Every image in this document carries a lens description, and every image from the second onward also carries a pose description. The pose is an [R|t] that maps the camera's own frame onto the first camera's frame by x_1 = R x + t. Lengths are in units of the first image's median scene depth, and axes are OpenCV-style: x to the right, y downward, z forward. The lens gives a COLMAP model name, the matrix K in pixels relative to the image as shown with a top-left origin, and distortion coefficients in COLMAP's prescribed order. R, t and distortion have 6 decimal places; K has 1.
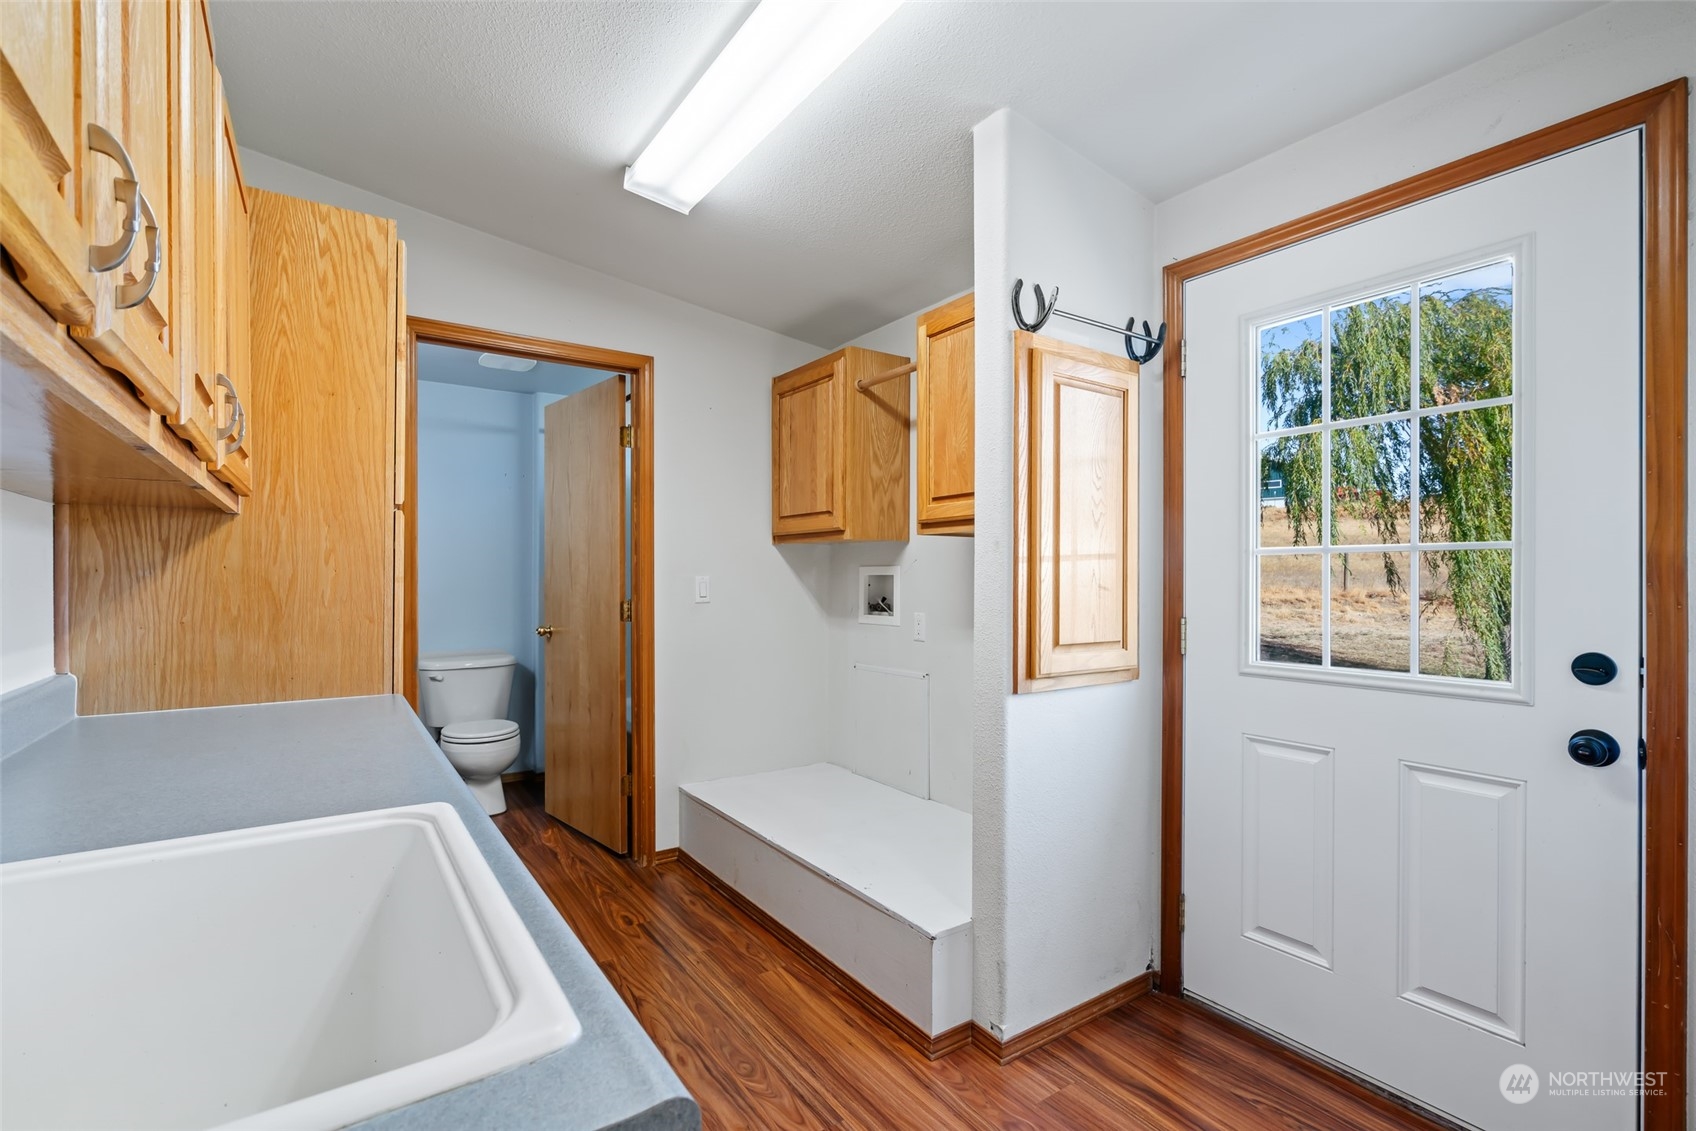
lens RADIAL K [[767.9, 0, 848.6], [0, 767.9, 576.7], [0, 0, 1]] dist [0.000507, 0.002490]
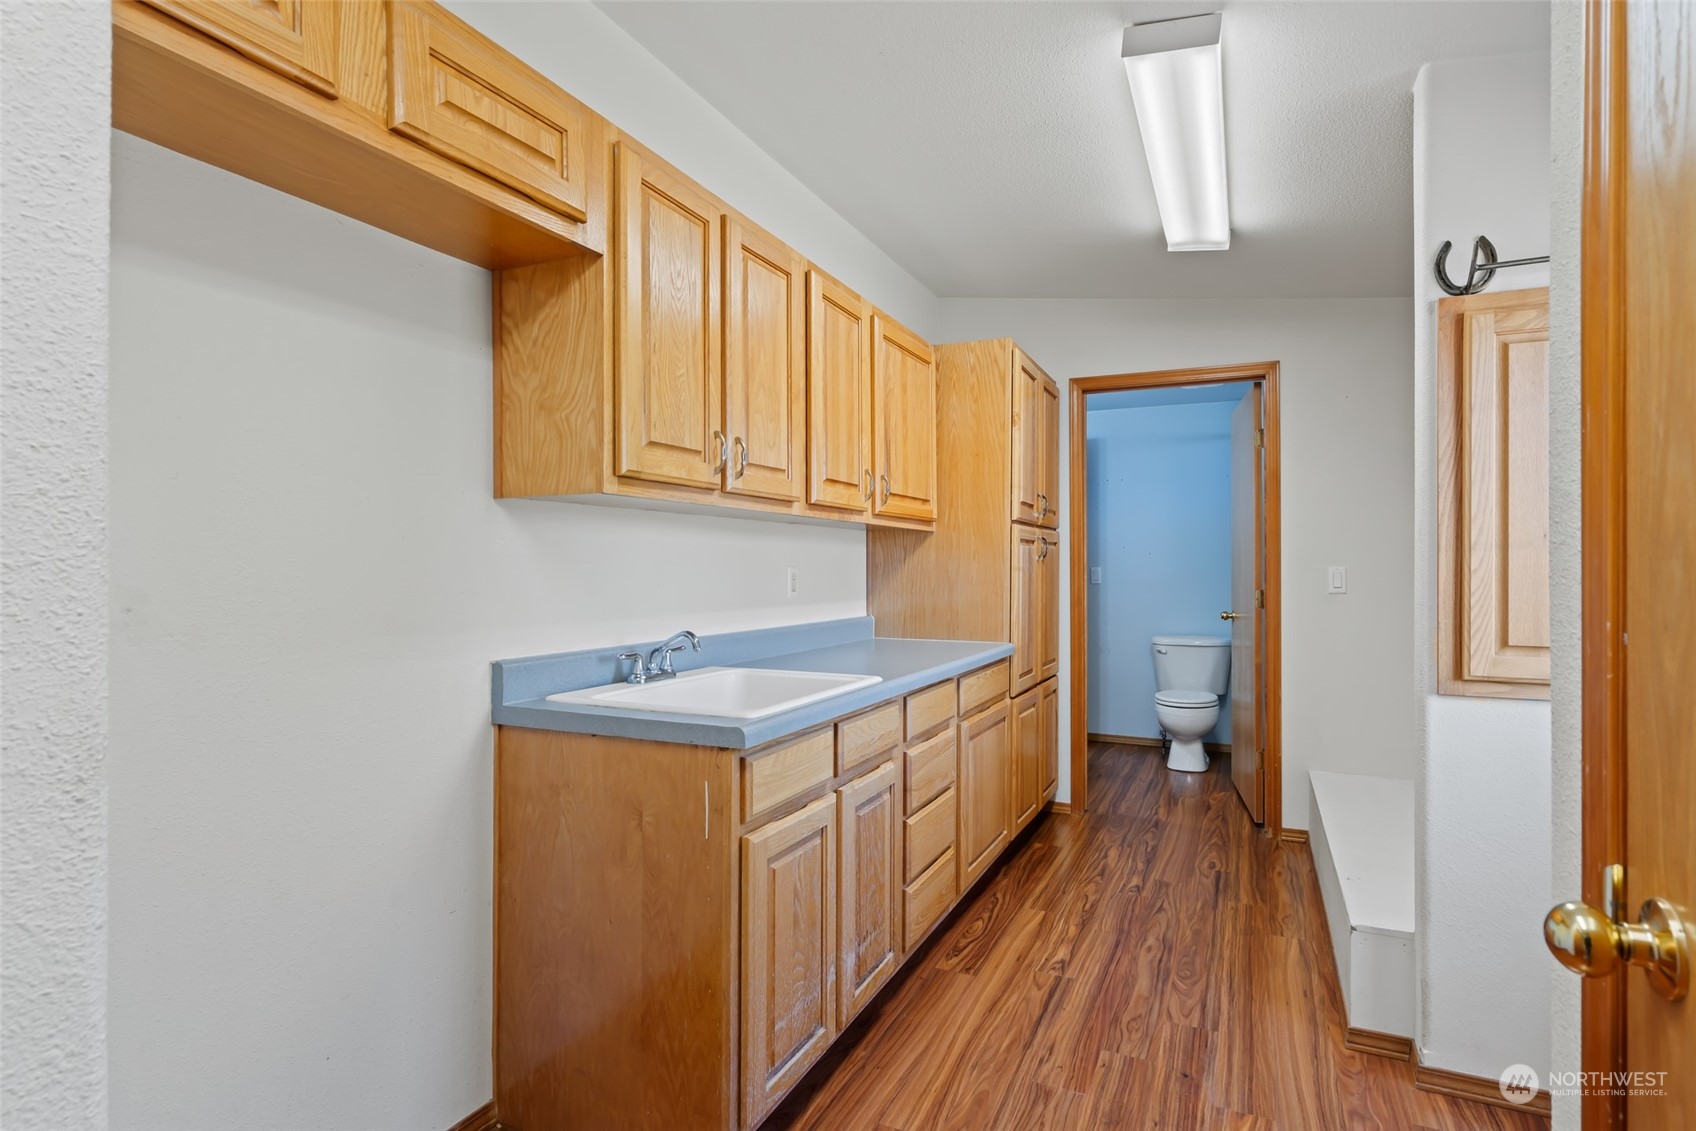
lens RADIAL K [[767.9, 0, 904.3], [0, 767.9, 564.1], [0, 0, 1]] dist [0.000507, 0.002490]
pose [[0.559455, -0.003081, -0.828855, 0.610536], [-0.001996, 0.999985, -0.005065, 0.002914], [0.828858, 0.004488, 0.559441, -0.044413]]
